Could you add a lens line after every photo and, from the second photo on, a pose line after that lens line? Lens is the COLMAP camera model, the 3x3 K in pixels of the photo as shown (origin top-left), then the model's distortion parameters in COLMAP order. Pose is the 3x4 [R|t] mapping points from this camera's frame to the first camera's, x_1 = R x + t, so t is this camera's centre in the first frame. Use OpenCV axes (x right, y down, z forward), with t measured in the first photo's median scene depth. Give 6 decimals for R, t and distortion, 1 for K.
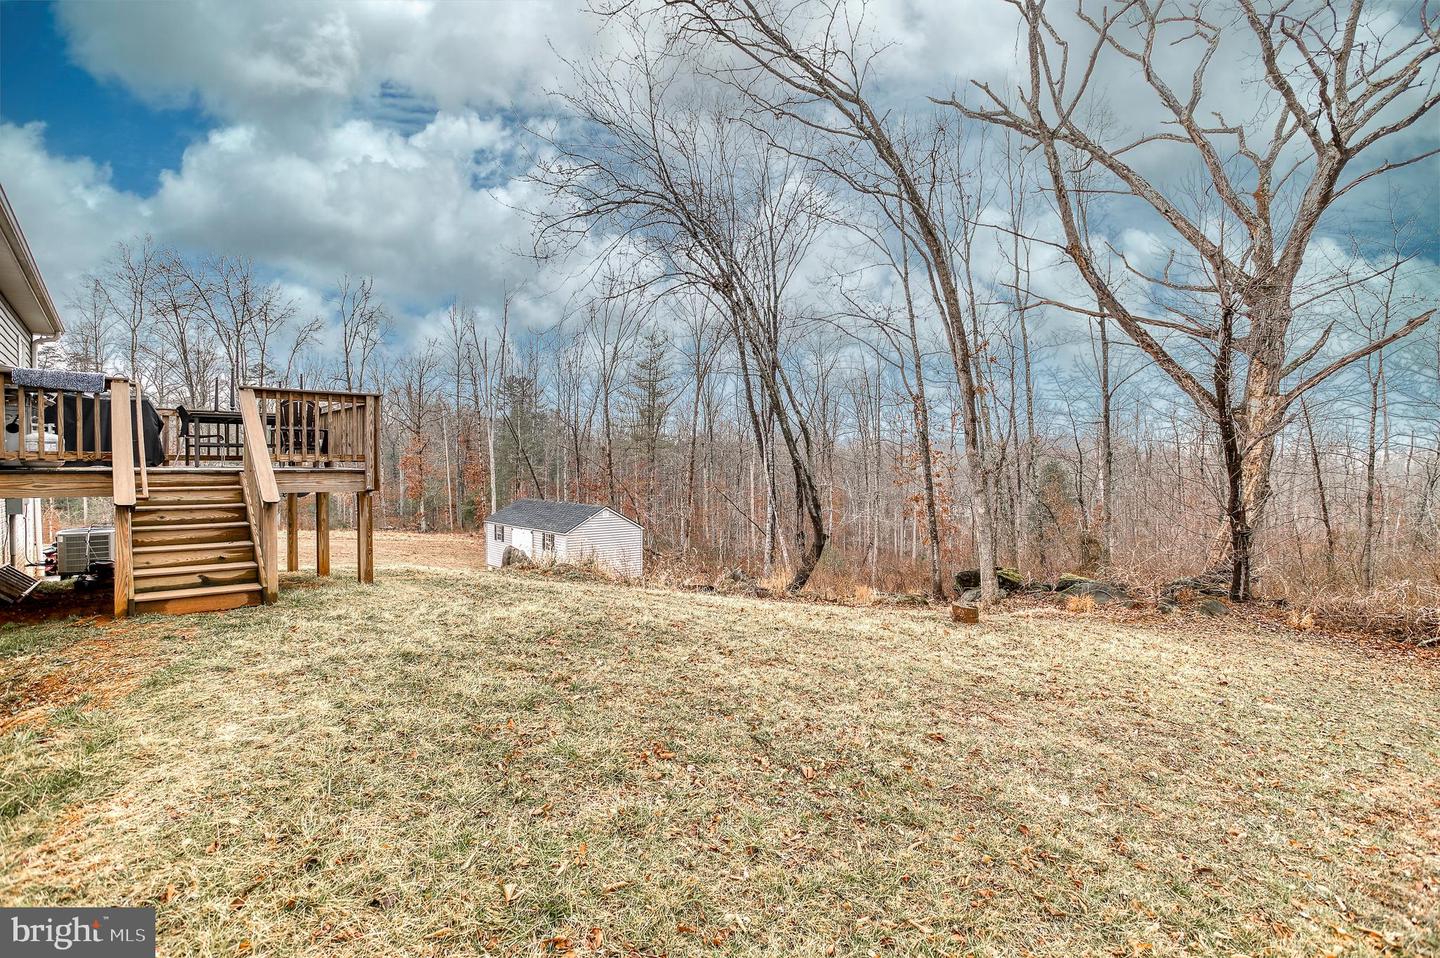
lens RADIAL K [[693.9, 0, 717.6], [0, 693.9, 476.9], [0, 0, 1]] dist [-0.054146, 0.026303]
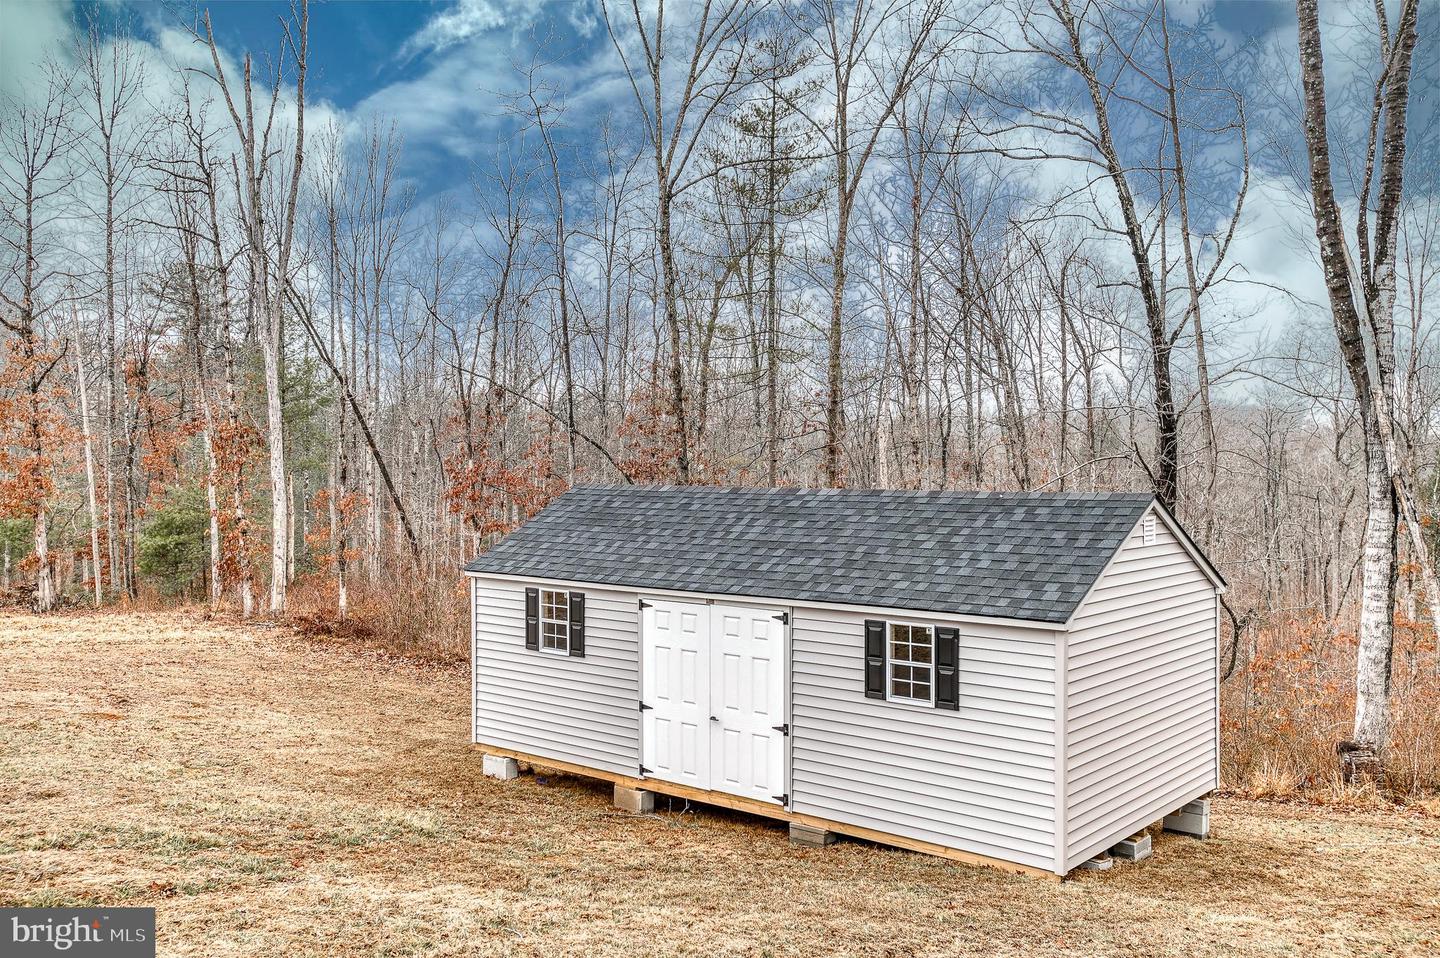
lens RADIAL K [[1265.1, 0, 720.0], [0, 1265.1, 479.0], [0, 0, 1]] dist [0.036173, 0.004052]
pose [[0.990289, -0.007866, 0.138800, -0.278780], [0.008422, 0.999959, -0.003418, 0.028662], [-0.138768, 0.004554, 0.990315, 0.475291]]
